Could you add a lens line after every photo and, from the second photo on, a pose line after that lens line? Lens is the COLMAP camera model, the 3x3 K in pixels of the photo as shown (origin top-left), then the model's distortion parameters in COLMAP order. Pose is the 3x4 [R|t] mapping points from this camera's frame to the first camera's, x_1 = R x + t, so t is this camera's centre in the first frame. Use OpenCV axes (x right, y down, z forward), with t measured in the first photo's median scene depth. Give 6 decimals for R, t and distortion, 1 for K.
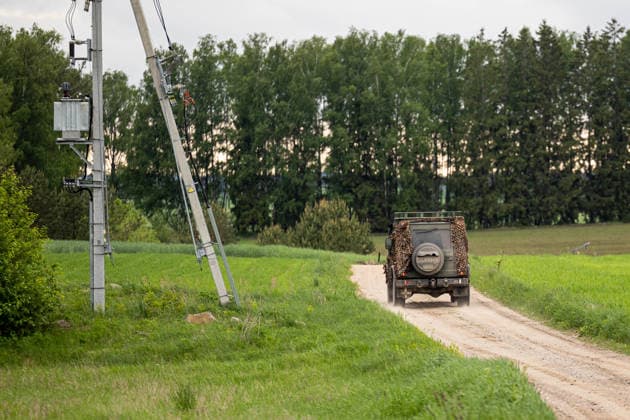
lens RADIAL K [[1436.6, 0, 315.0], [0, 1436.6, 210.0], [0, 0, 1]] dist [-0.012625, 0.587963]
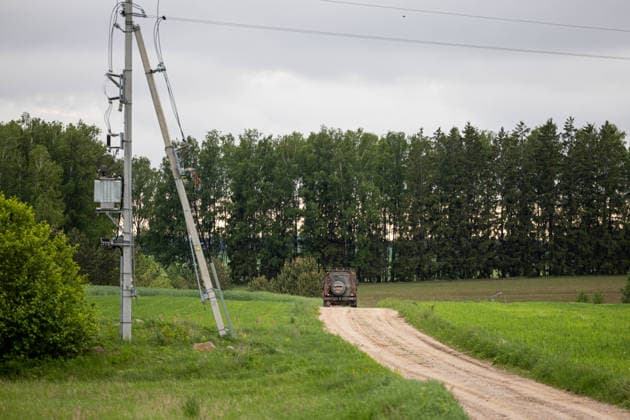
lens RADIAL K [[1436.6, 0, 315.0], [0, 1436.6, 210.0], [0, 0, 1]] dist [-0.012625, 0.587963]
pose [[0.999595, 0.013064, 0.025278, -0.012997], [-0.011985, 0.999030, -0.042366, 0.005204], [-0.025807, 0.042046, 0.998782, -0.309979]]
